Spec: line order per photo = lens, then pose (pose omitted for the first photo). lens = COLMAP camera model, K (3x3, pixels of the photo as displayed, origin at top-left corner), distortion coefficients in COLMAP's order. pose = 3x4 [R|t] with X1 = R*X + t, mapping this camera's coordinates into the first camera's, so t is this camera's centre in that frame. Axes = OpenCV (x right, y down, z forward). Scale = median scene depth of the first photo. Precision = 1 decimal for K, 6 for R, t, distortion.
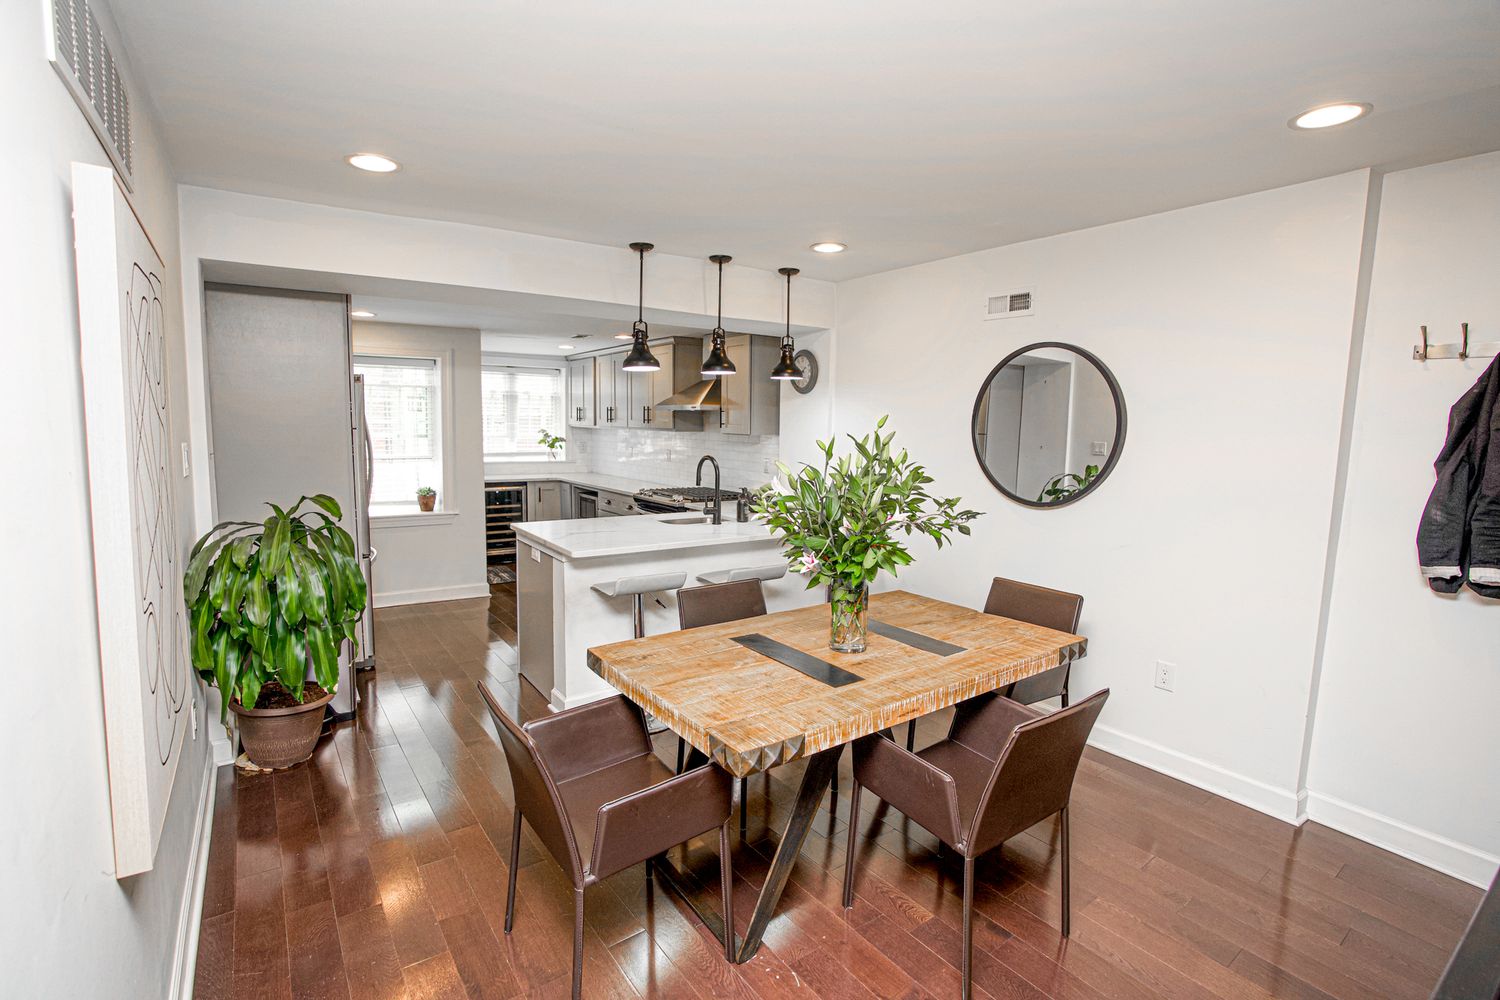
lens RADIAL K [[694.2, 0, 749.2], [0, 694.2, 496.0], [0, 0, 1]] dist [-0.003055, 0.000435]
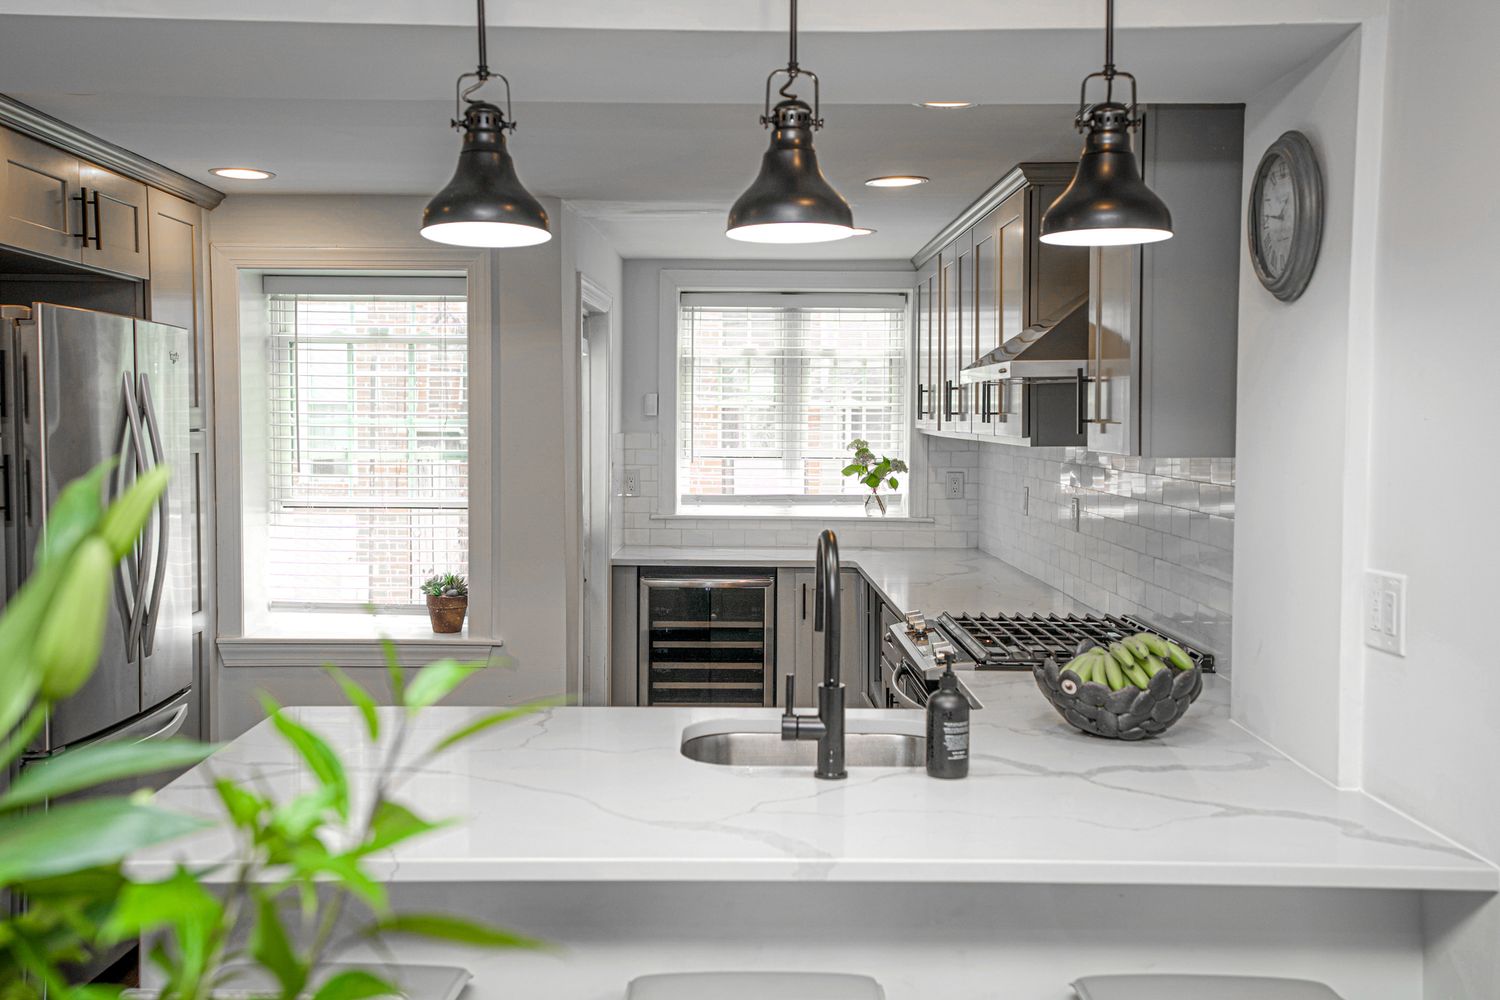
lens RADIAL K [[1437.6, 0, 747.4], [0, 1437.6, 496.7], [0, 0, 1]] dist [0.005463, 0.000000]
pose [[0.822459, 0.019391, -0.568493, 0.145406], [-0.051539, 0.997848, -0.040528, -0.026891], [0.566484, 0.062632, 0.821689, 0.289996]]
